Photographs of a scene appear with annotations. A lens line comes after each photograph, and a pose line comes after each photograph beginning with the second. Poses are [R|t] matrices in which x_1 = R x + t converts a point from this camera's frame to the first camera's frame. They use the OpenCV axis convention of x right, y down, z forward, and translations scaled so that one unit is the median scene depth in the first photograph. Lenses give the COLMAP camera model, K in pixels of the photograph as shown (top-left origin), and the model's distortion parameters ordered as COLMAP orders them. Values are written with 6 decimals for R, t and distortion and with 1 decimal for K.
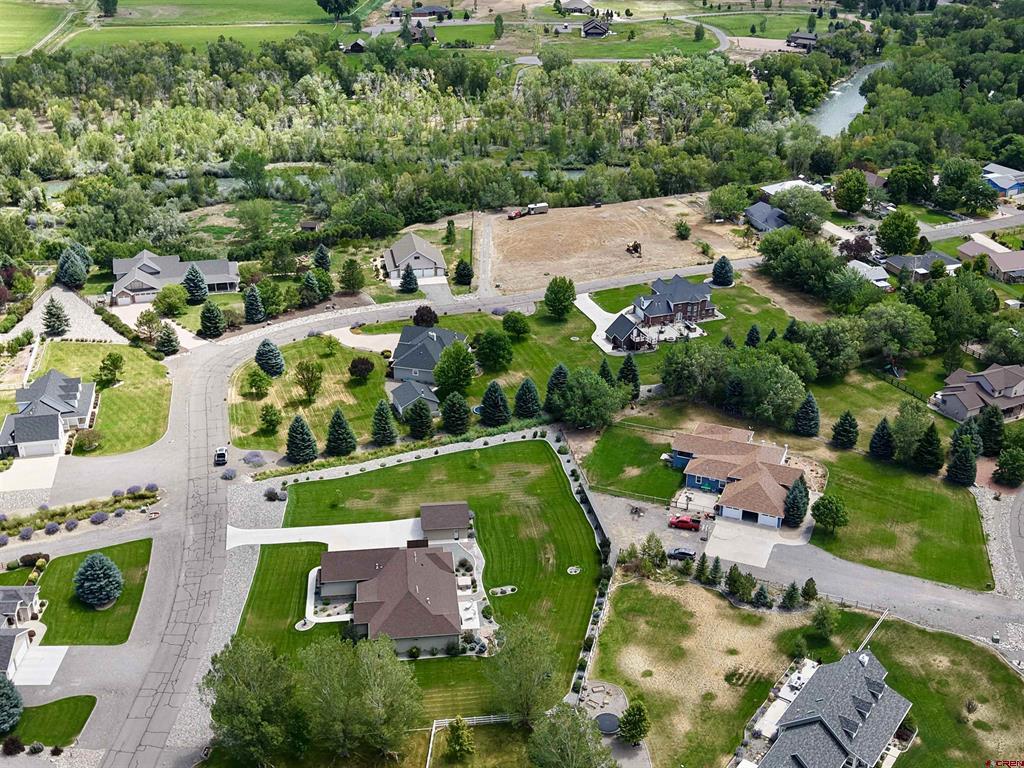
lens RADIAL K [[1165.5, 0, 512.0], [0, 1165.5, 384.0], [0, 0, 1]] dist [0.159865, -0.443975]
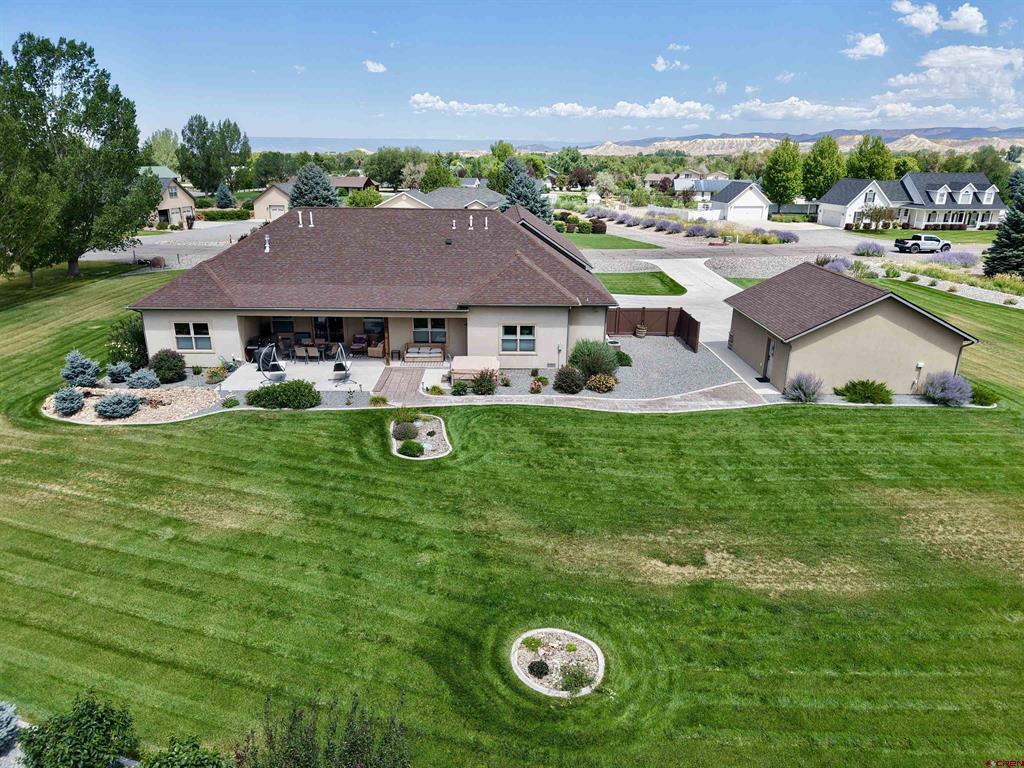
lens RADIAL K [[680.7, 0, 512.0], [0, 680.7, 384.0], [0, 0, 1]] dist [0.047348, -0.057284]
pose [[-0.096355, 0.312833, -0.944908, 0.113875], [-0.439093, 0.838599, 0.322412, 0.112474], [0.893260, 0.445968, 0.056559, 0.978278]]
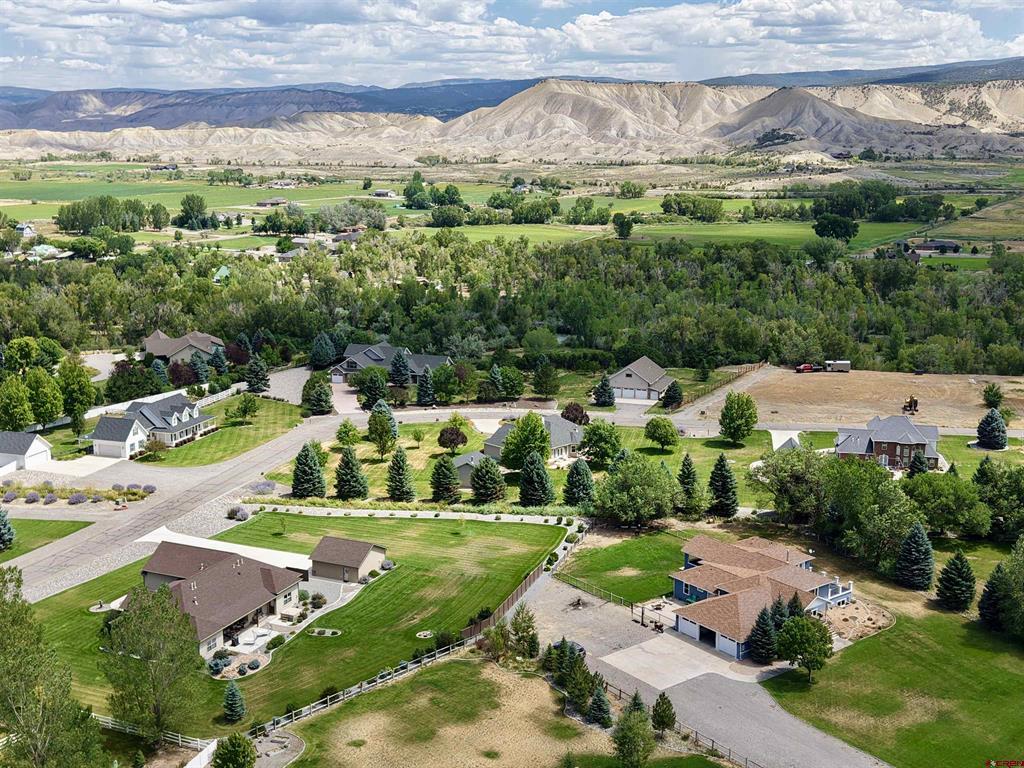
lens RADIAL K [[1165.5, 0, 512.0], [0, 1165.5, 384.0], [0, 0, 1]] dist [0.159865, -0.443975]
pose [[0.861636, 0.101249, -0.497324, 0.464642], [-0.217361, 0.959101, -0.181327, 0.129124], [0.458625, 0.264337, 0.848404, 0.334931]]
